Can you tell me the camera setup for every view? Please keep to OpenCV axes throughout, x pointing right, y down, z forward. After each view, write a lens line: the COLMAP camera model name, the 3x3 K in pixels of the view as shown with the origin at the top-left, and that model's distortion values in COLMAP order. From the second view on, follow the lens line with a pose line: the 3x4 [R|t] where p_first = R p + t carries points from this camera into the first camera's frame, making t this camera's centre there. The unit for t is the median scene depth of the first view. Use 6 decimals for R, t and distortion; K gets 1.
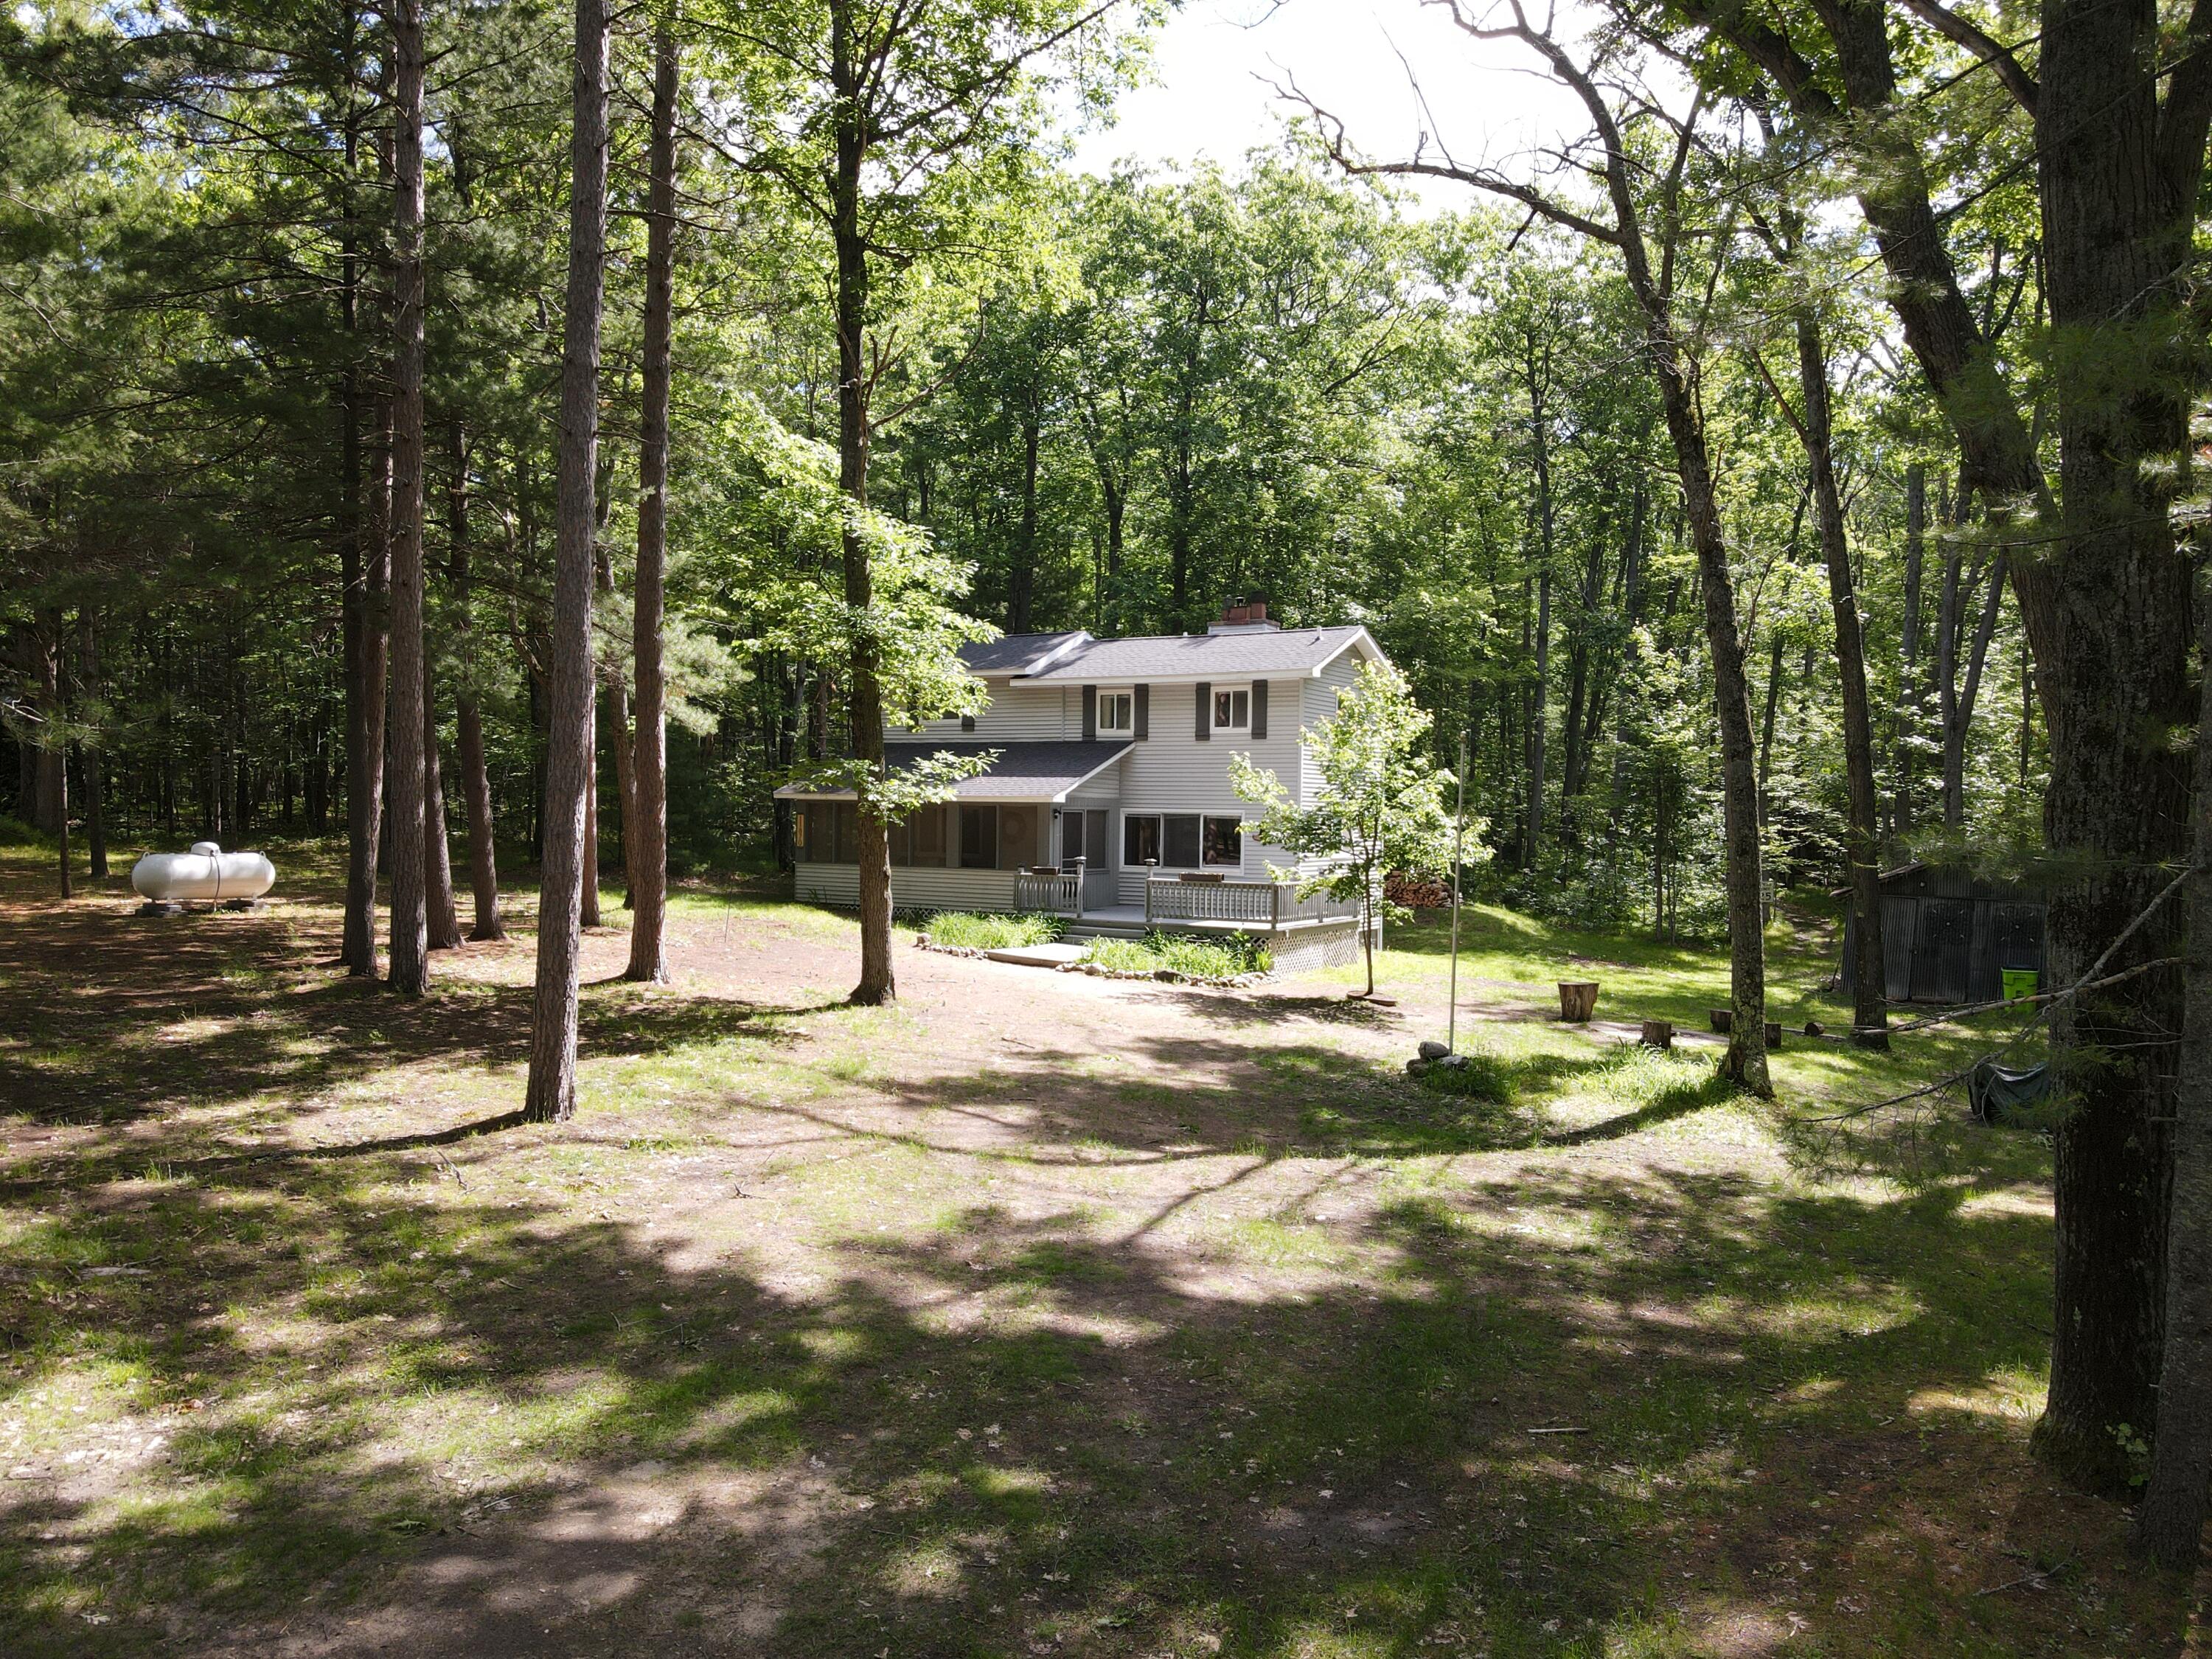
lens RADIAL K [[1661.1, 0, 1067.2], [0, 1661.1, 827.6], [0, 0, 1]] dist [0.002393, 0.001744]
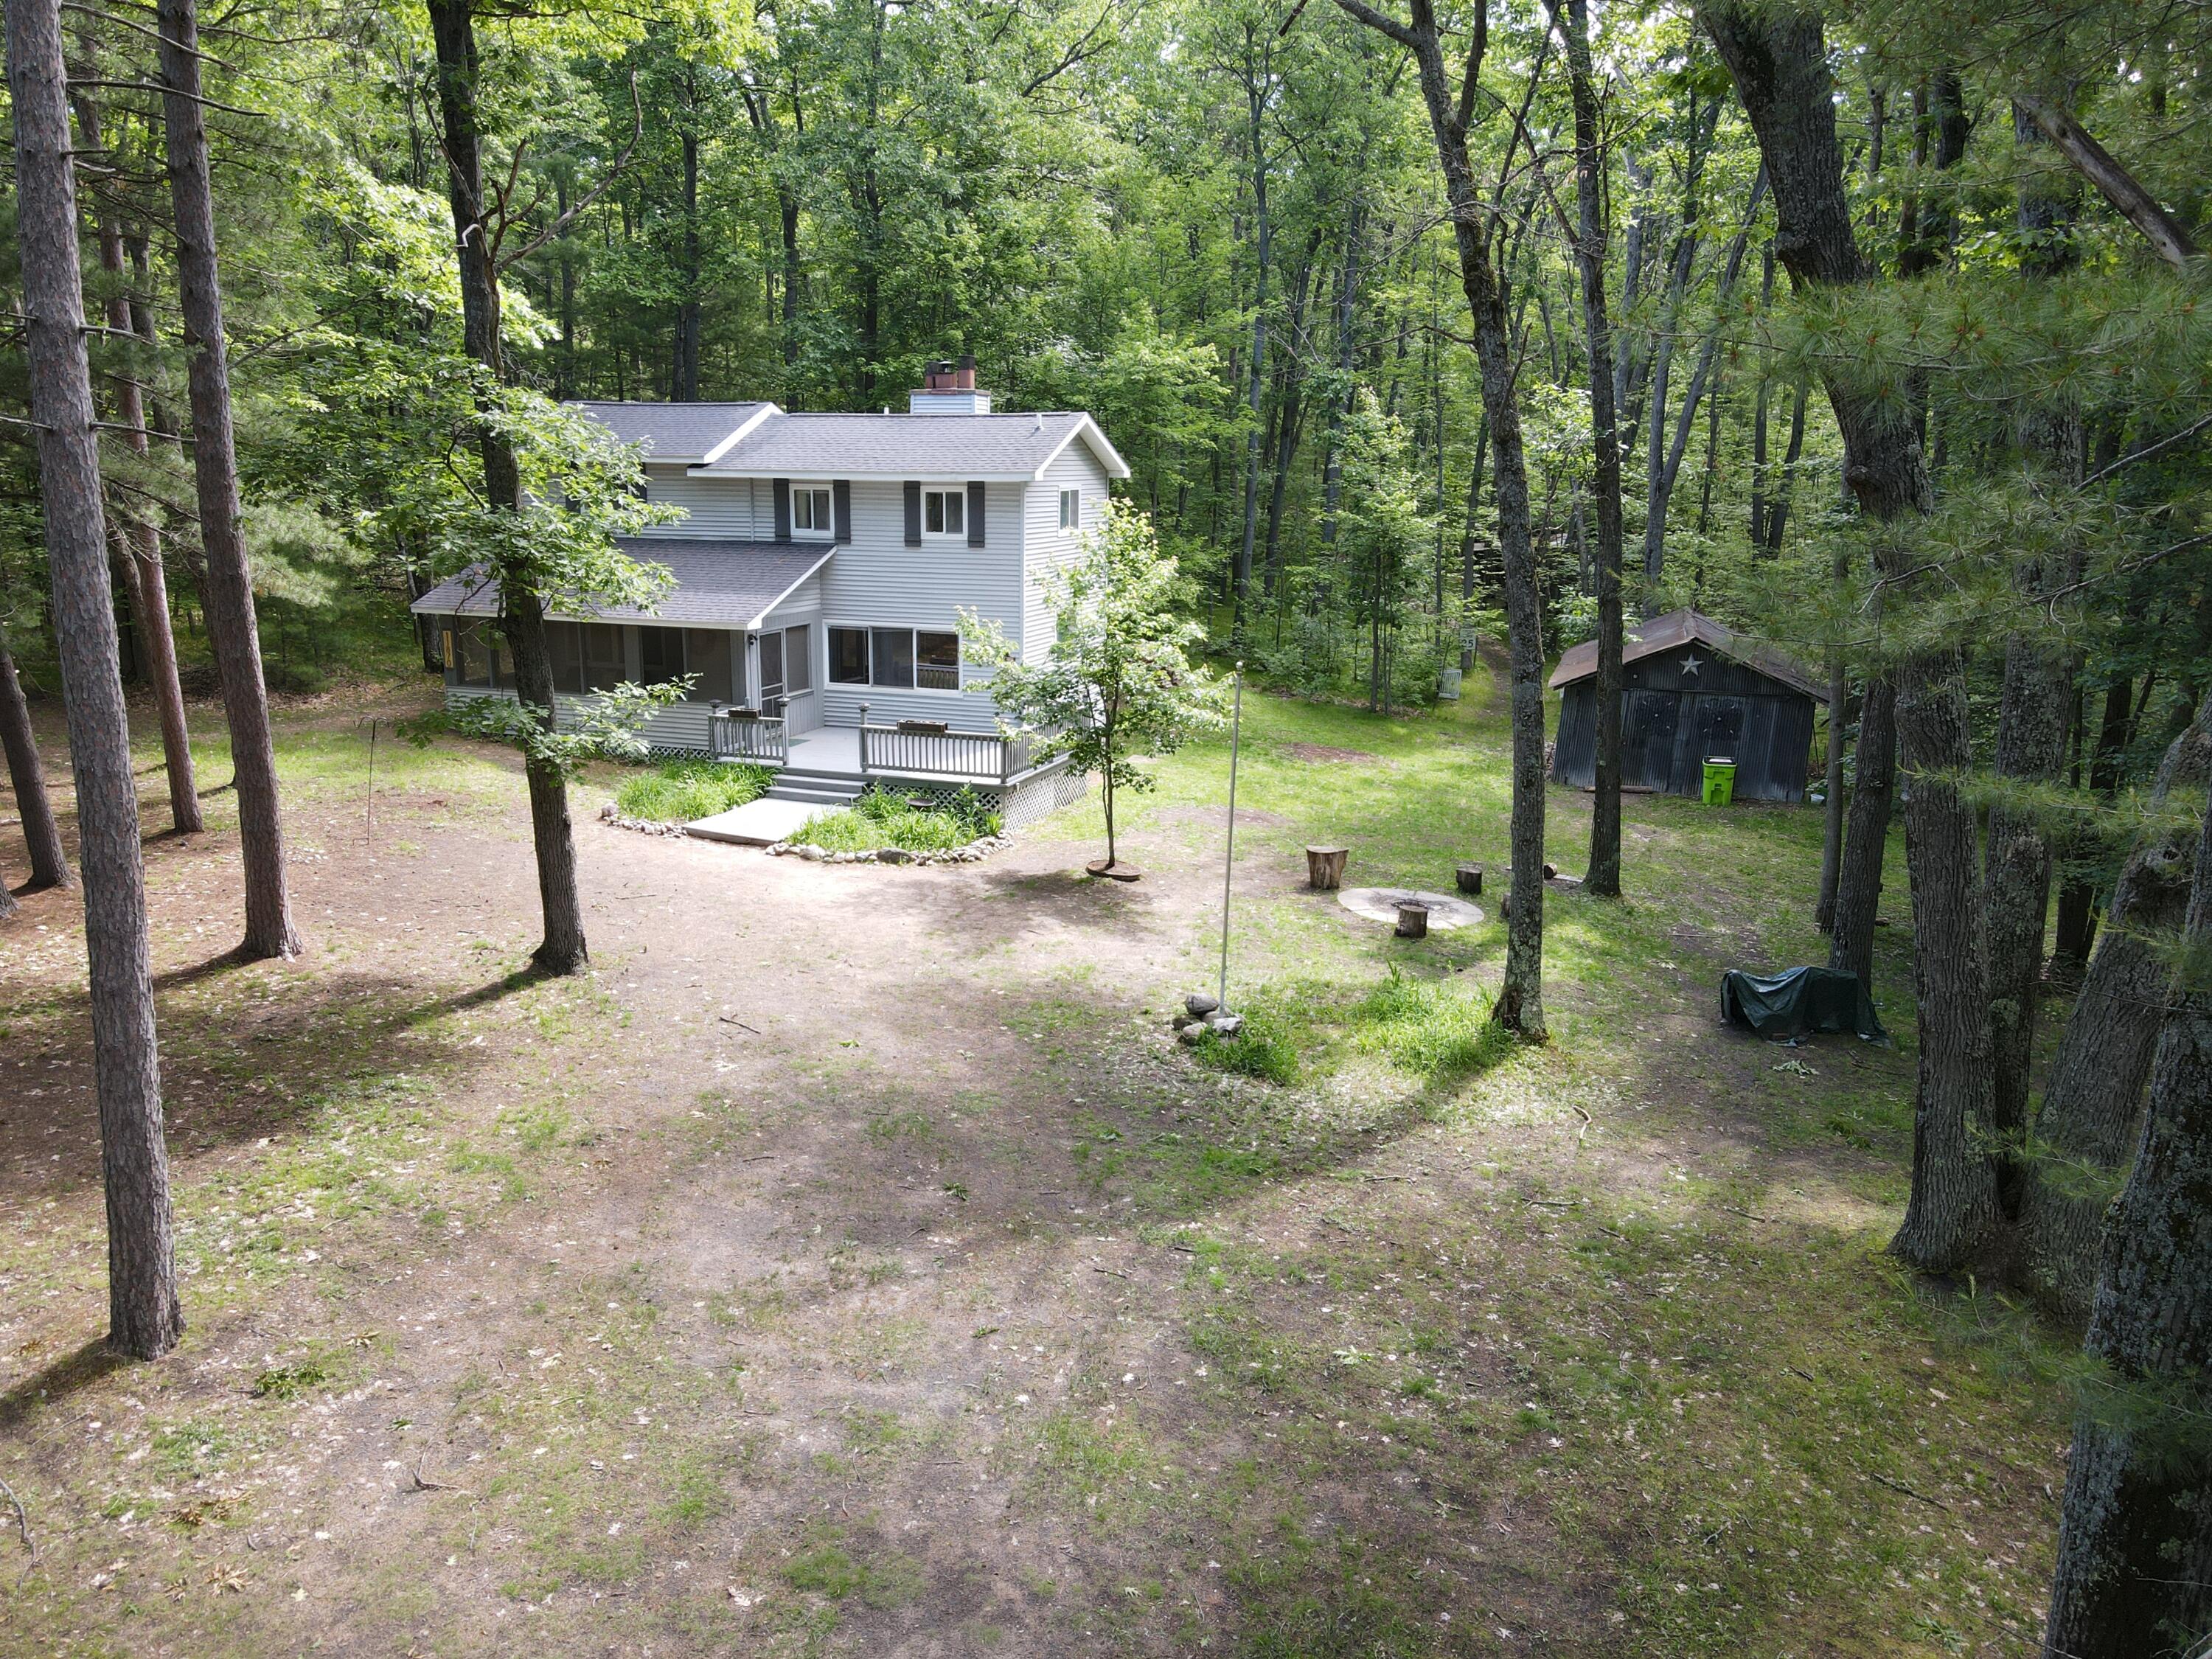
lens RADIAL K [[1665.8, 0, 1079.9], [0, 1665.8, 838.1], [0, 0, 1]] dist [0.002079, 0.030936]
pose [[0.980520, -0.050820, 0.189732, -0.008842], [0.009747, 0.977349, 0.211411, -0.087840], [-0.196178, -0.205443, 0.958805, 0.087474]]
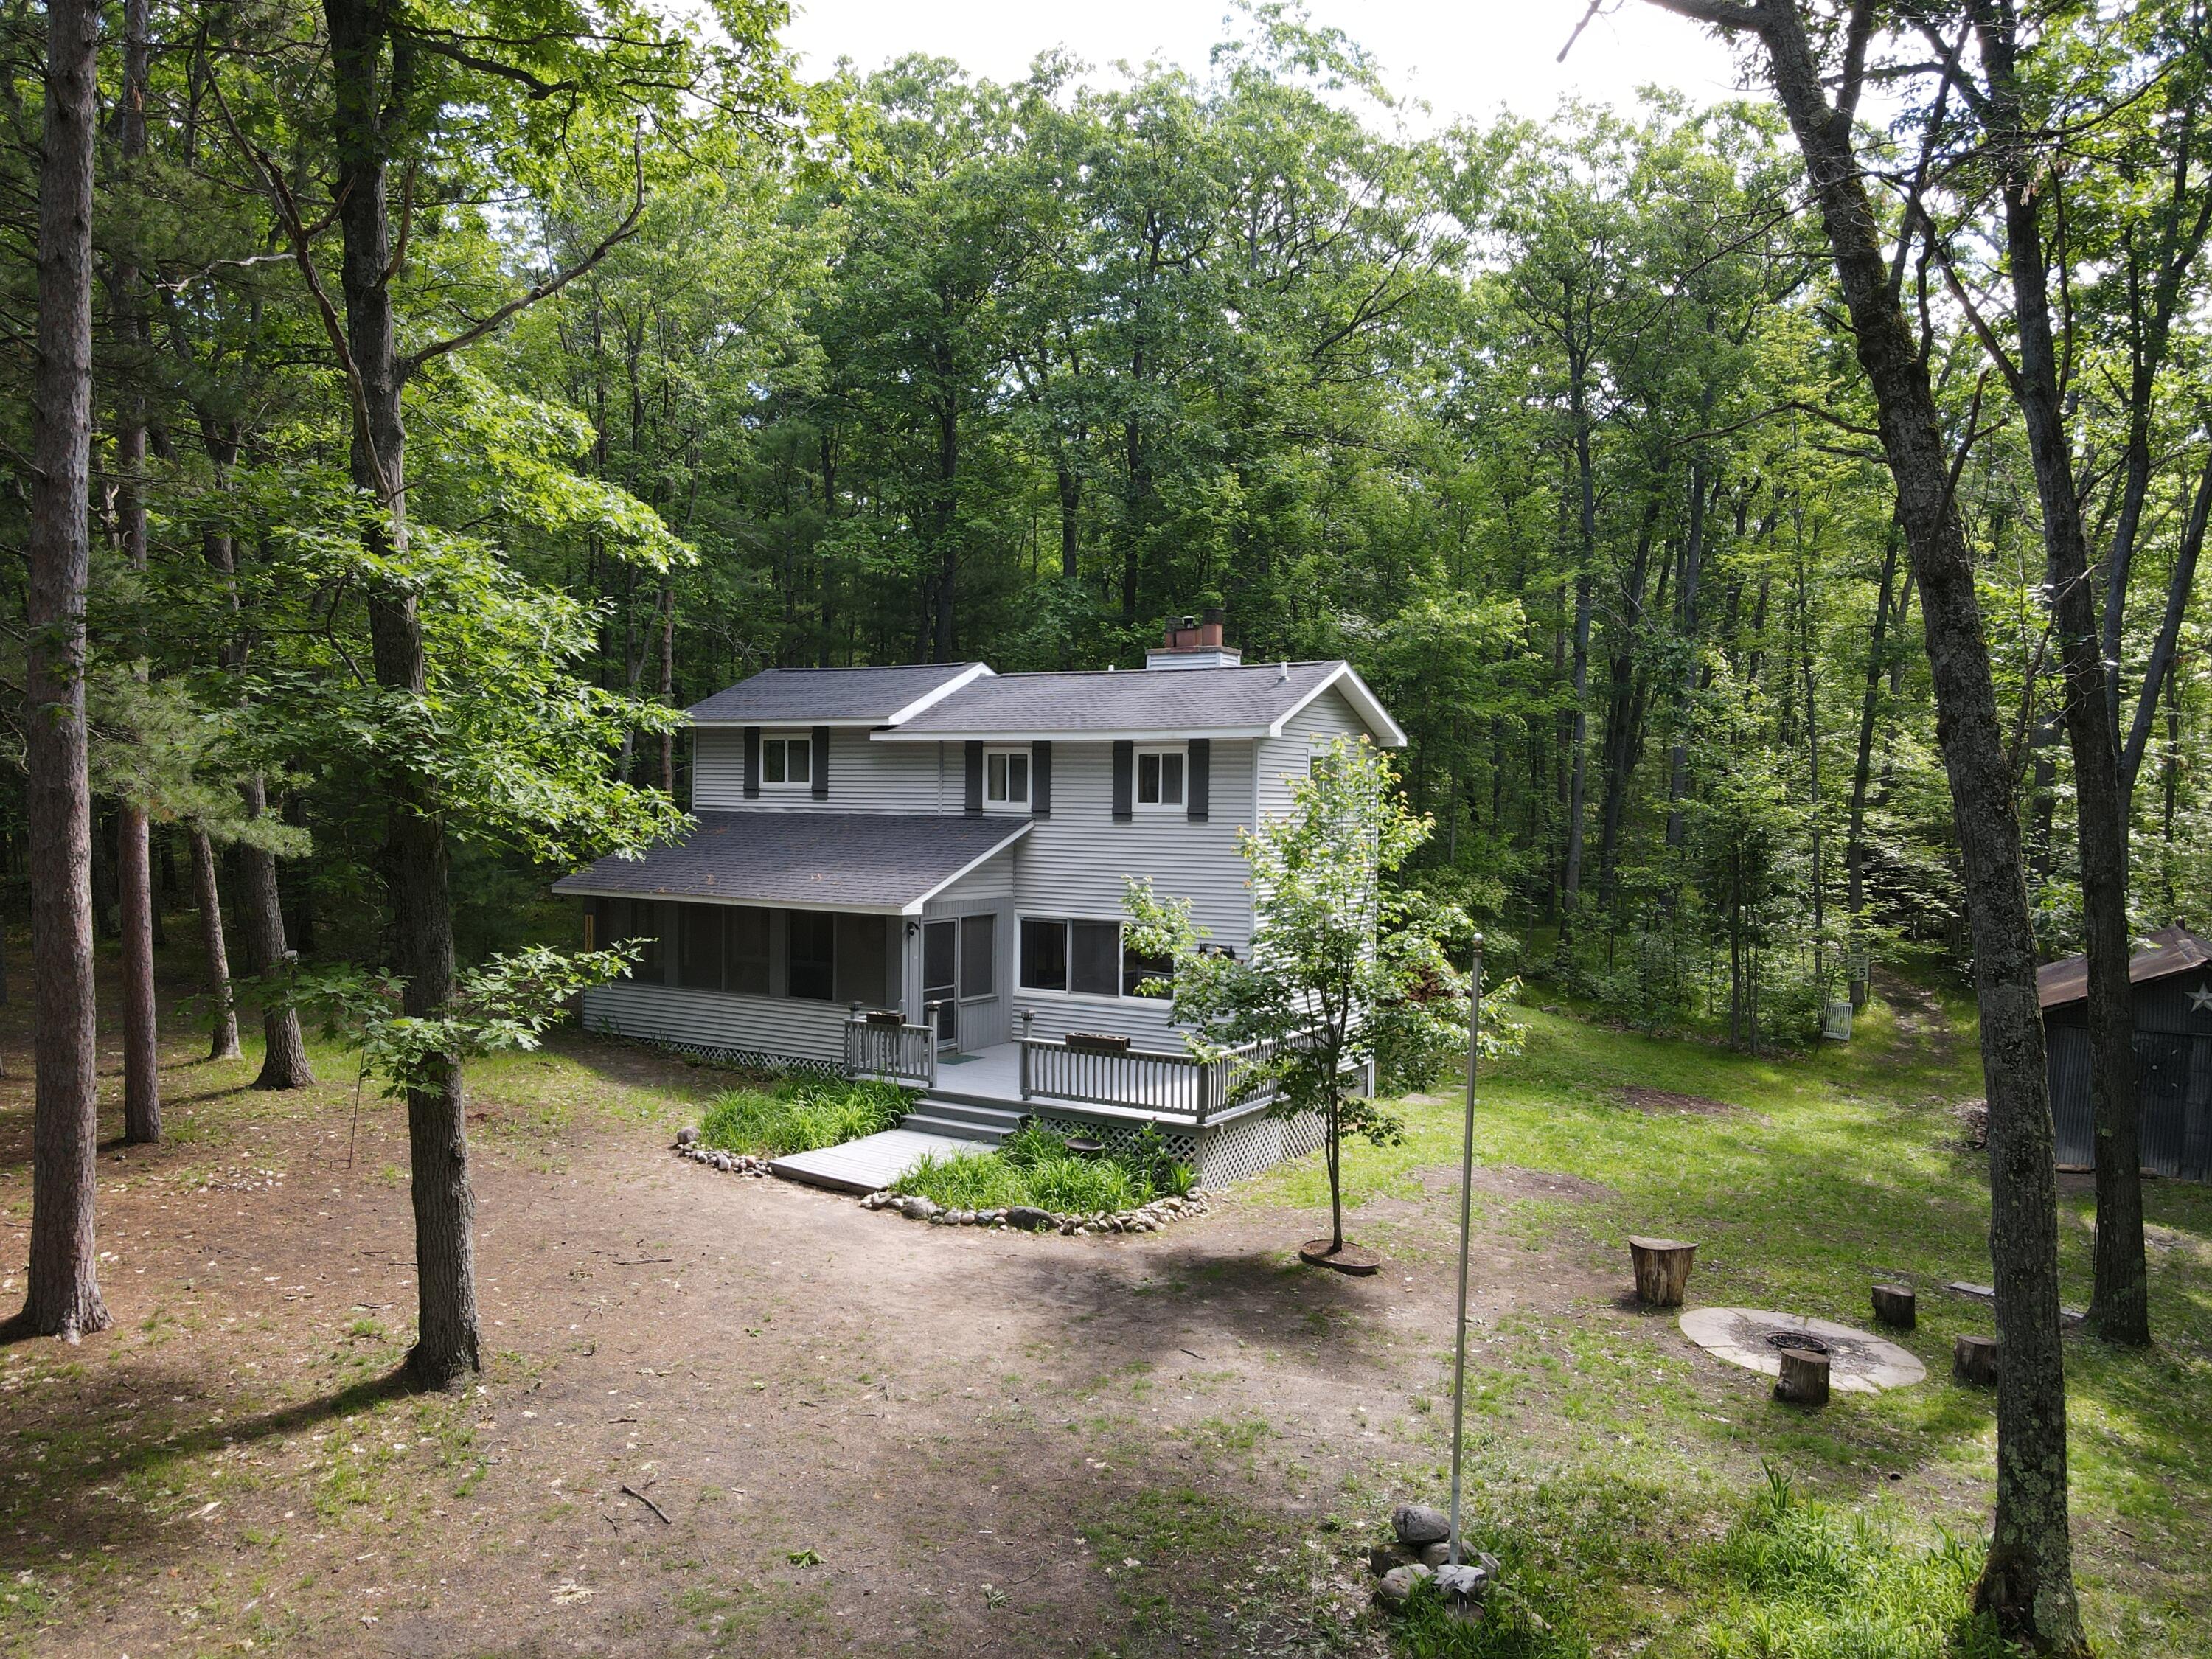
lens RADIAL K [[1665.8, 0, 1079.9], [0, 1665.8, 838.1], [0, 0, 1]] dist [0.002079, 0.030936]
pose [[0.999978, -0.002905, -0.006010, 0.067370], [0.002980, 0.999917, 0.012562, -0.053972], [0.005973, -0.012580, 0.999903, 0.274050]]
